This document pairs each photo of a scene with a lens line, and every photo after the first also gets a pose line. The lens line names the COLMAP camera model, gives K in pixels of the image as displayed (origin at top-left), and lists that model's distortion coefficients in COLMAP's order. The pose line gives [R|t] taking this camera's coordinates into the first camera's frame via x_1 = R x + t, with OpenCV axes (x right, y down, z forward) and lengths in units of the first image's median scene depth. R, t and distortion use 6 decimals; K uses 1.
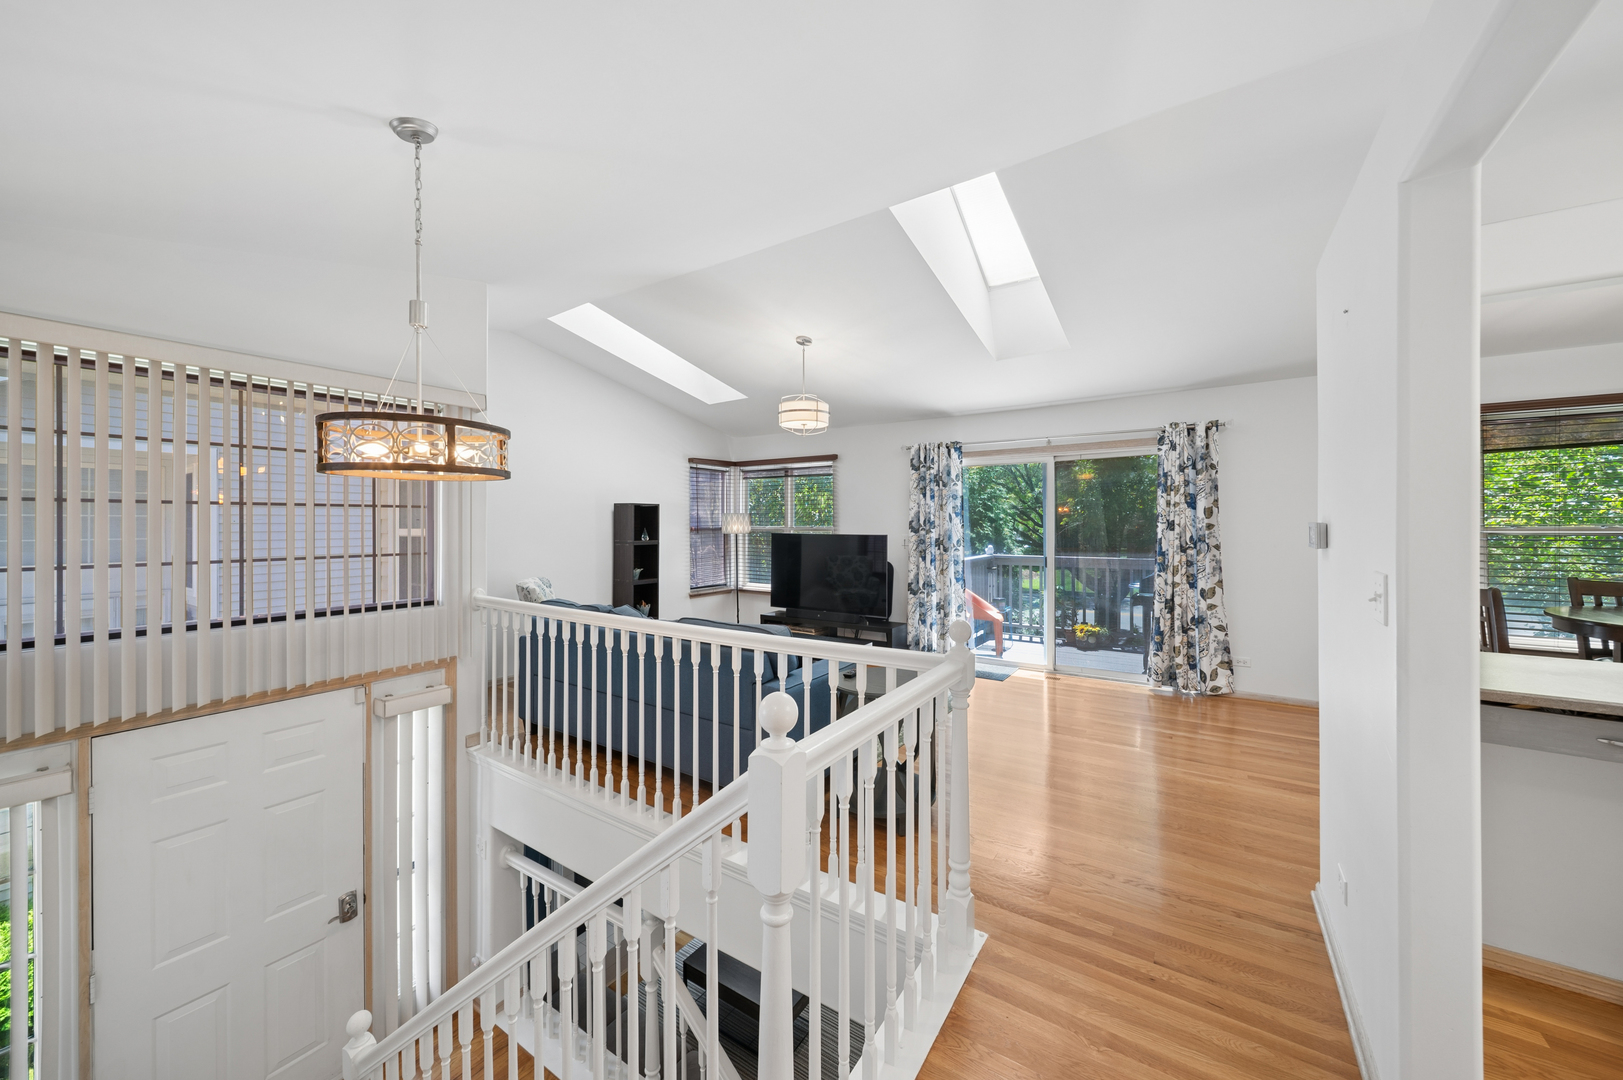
lens RADIAL K [[585.3, 0, 811.6], [0, 585.3, 521.3], [0, 0, 1]] dist [0.001017, -0.000038]
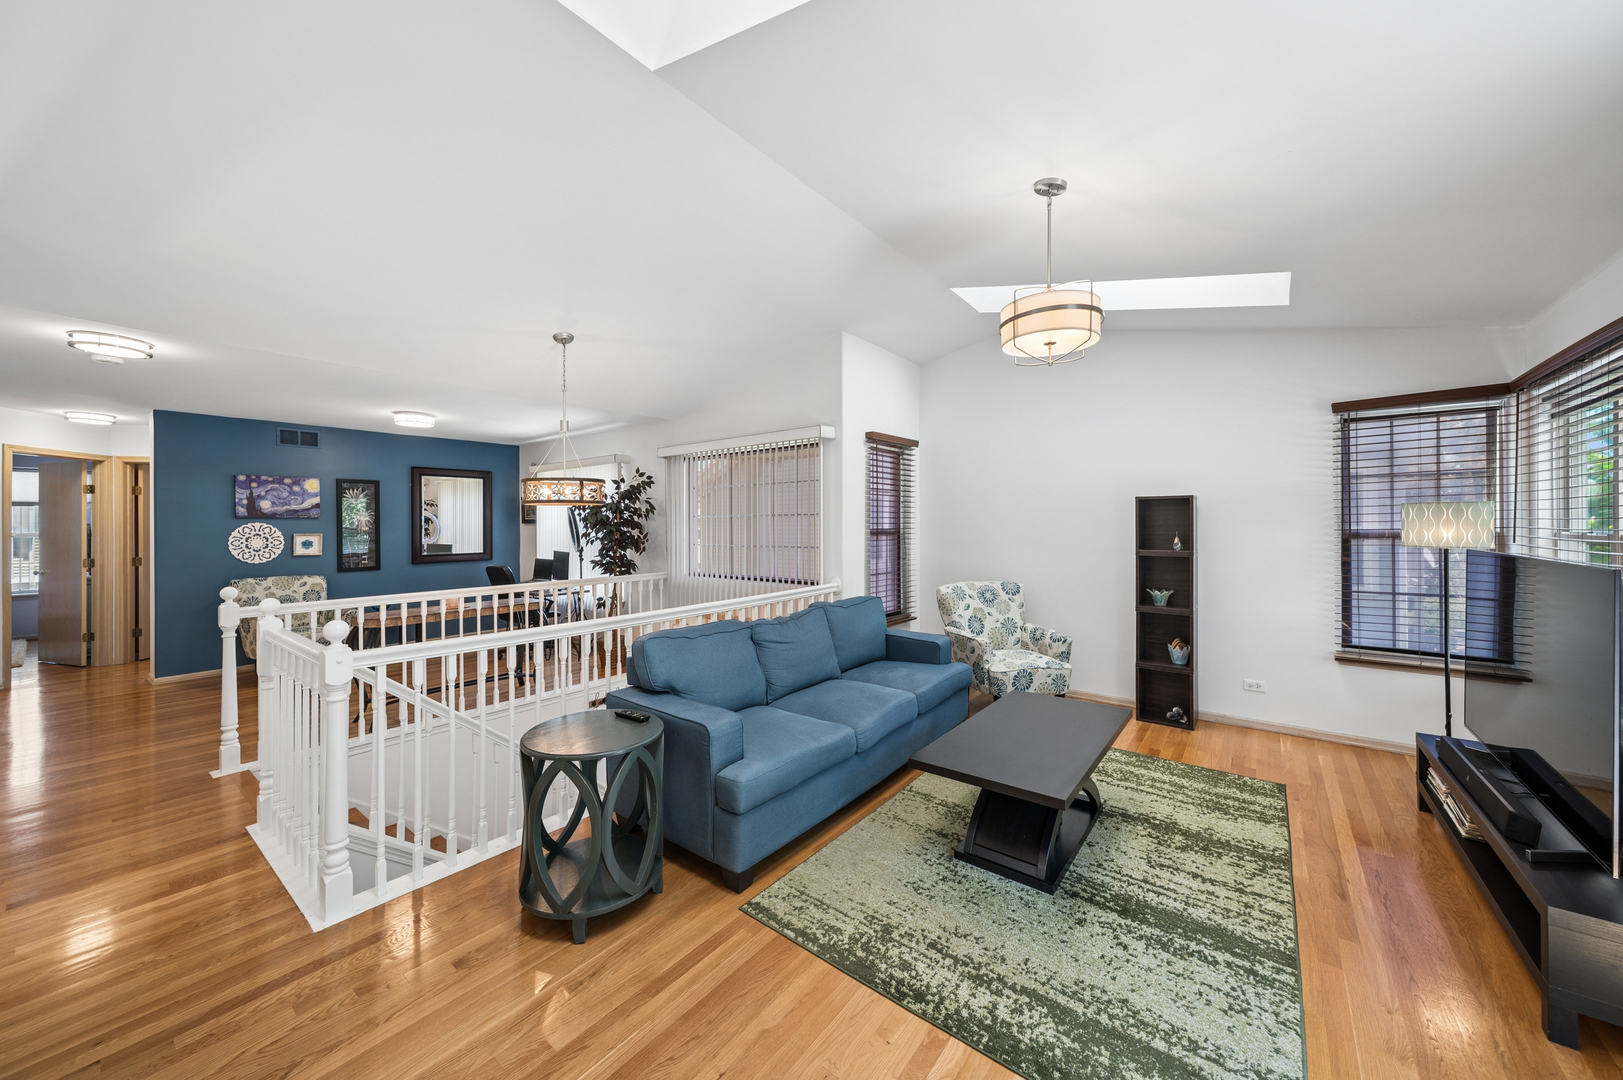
lens RADIAL K [[585.3, 0, 811.6], [0, 585.3, 521.3], [0, 0, 1]] dist [0.001017, -0.000038]
pose [[-0.060078, -0.002800, -0.998190, 0.419688], [0.012573, 0.999915, -0.003561, -0.003333], [0.998114, -0.012764, -0.060038, 0.634815]]
